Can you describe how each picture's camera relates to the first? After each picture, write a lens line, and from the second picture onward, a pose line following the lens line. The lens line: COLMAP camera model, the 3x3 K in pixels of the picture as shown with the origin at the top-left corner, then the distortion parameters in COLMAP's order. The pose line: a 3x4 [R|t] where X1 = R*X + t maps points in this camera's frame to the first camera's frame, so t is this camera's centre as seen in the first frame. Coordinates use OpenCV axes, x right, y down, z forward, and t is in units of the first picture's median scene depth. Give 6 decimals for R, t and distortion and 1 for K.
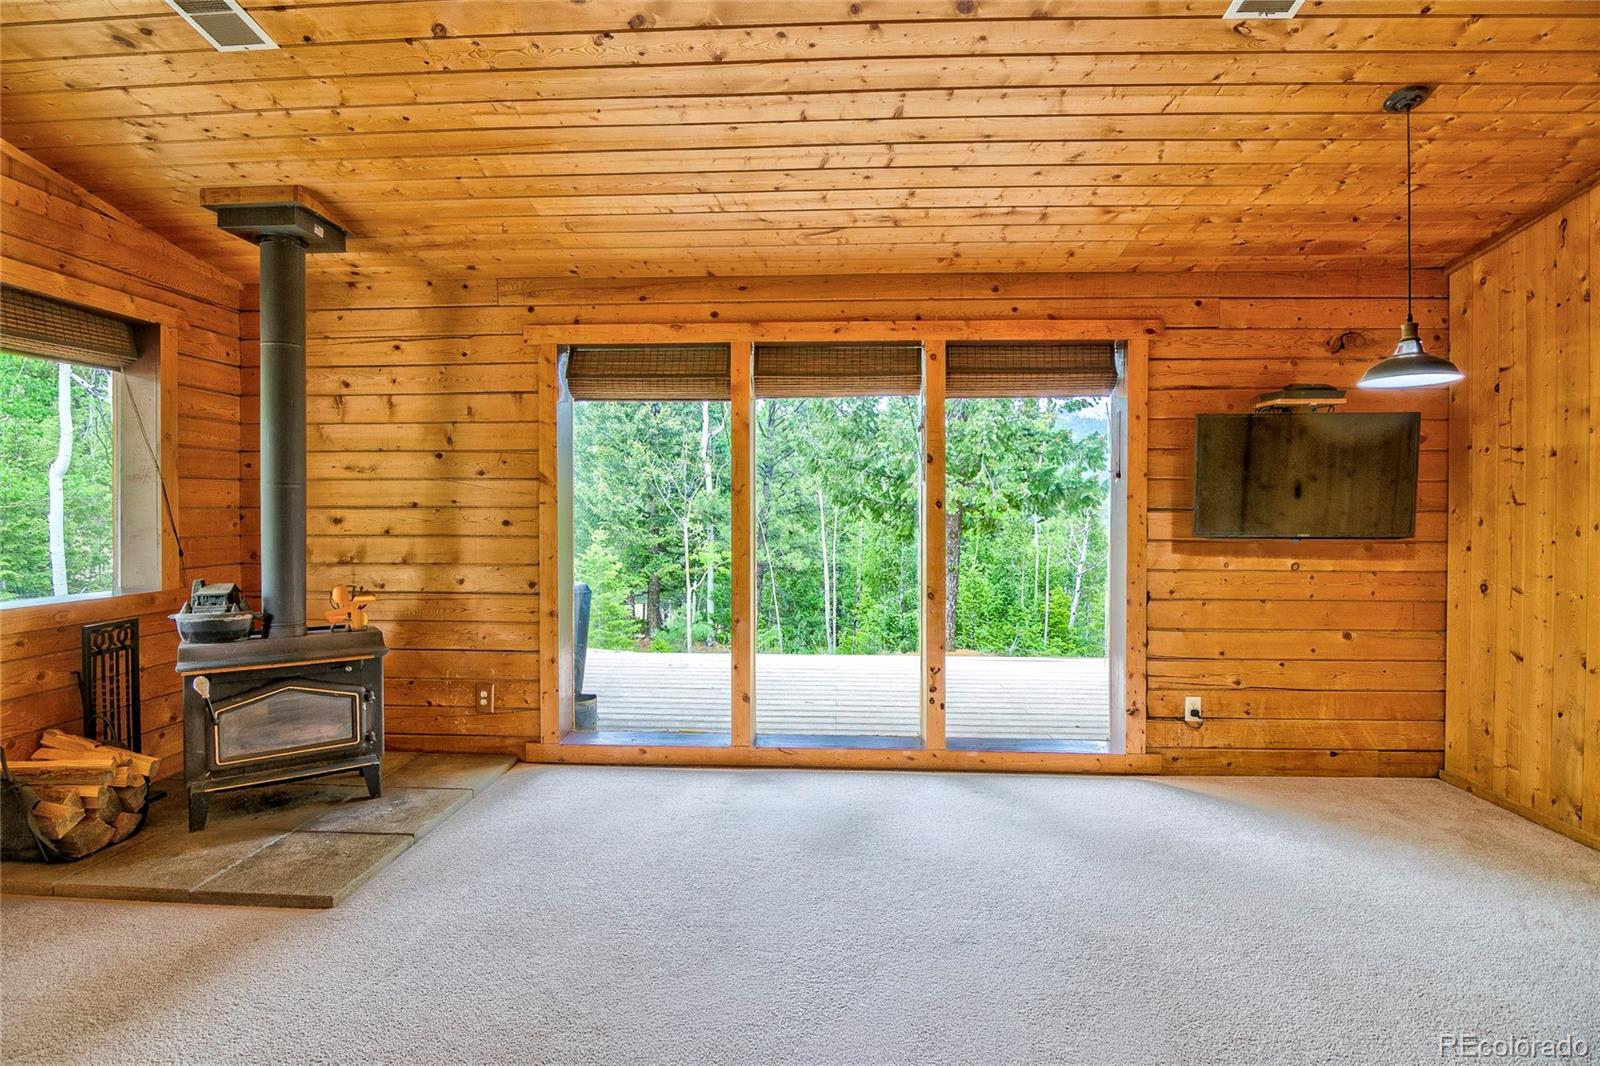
lens RADIAL K [[818.4, 0, 902.8], [0, 818.4, 520.8], [0, 0, 1]] dist [-0.020354, -0.000315]
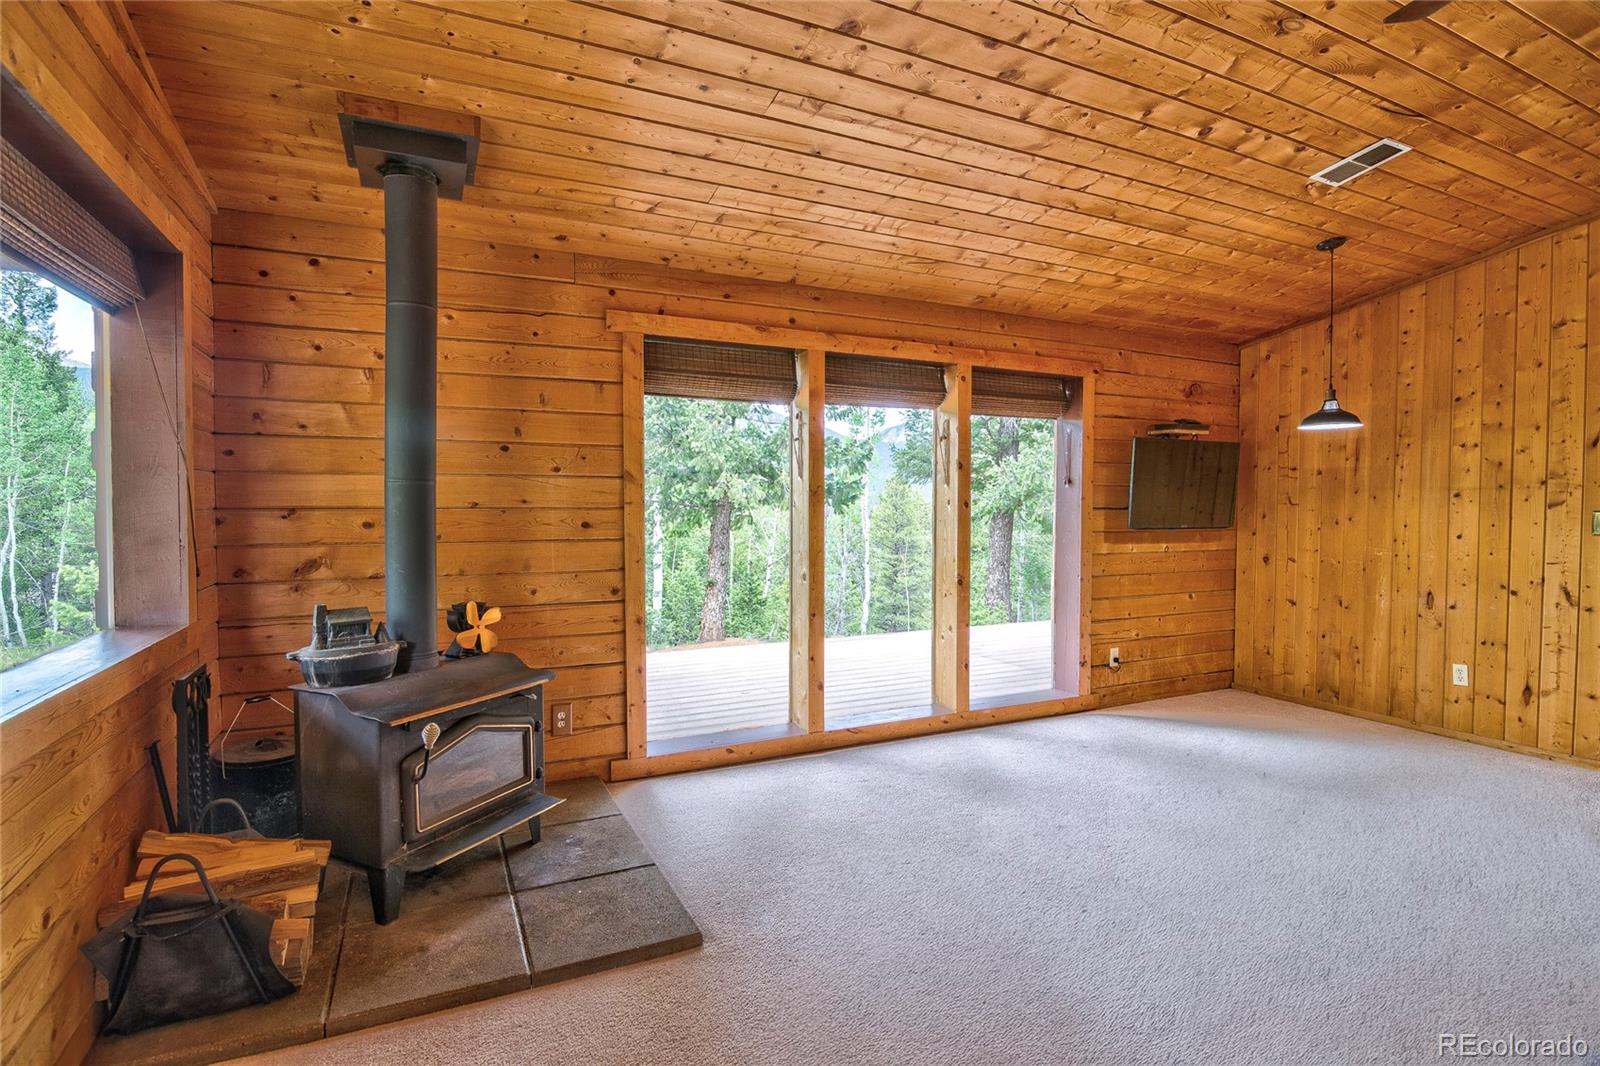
lens RADIAL K [[775.6, 0, 834.8], [0, 775.6, 531.8], [0, 0, 1]] dist [-0.017246, -0.000806]
pose [[0.878977, -0.017255, 0.476552, -0.657469], [0.007052, 0.999706, 0.023189, -0.007878], [-0.476812, -0.017022, 0.878840, 0.107047]]
